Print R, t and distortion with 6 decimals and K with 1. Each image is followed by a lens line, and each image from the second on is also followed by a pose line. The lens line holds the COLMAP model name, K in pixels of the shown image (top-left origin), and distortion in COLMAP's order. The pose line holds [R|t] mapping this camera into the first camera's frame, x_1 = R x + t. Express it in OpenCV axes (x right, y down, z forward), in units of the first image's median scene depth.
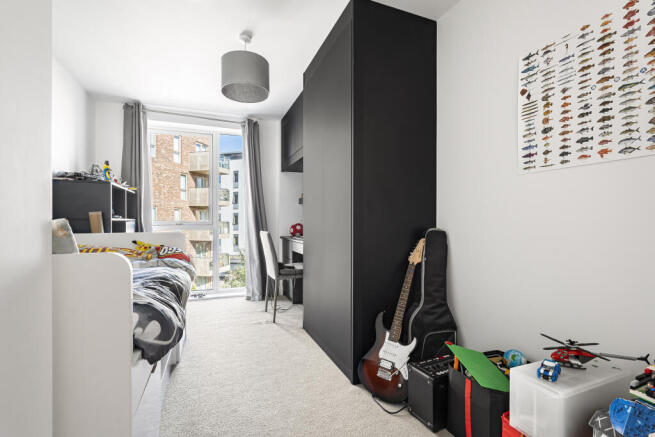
lens RADIAL K [[296.8, 0, 327.5], [0, 296.8, 218.5], [0, 0, 1]] dist [0.000806, -0.000203]
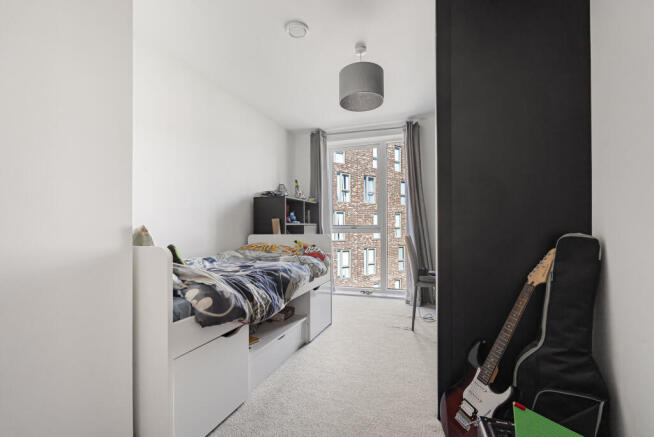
lens RADIAL K [[296.1, 0, 327.1], [0, 296.1, 222.6], [0, 0, 1]] dist [-0.000290, -0.000229]
pose [[0.758787, -0.011972, -0.651228, 0.311609], [0.013781, 0.999902, -0.002325, 0.002132], [0.651192, -0.007211, 0.758878, 0.129243]]
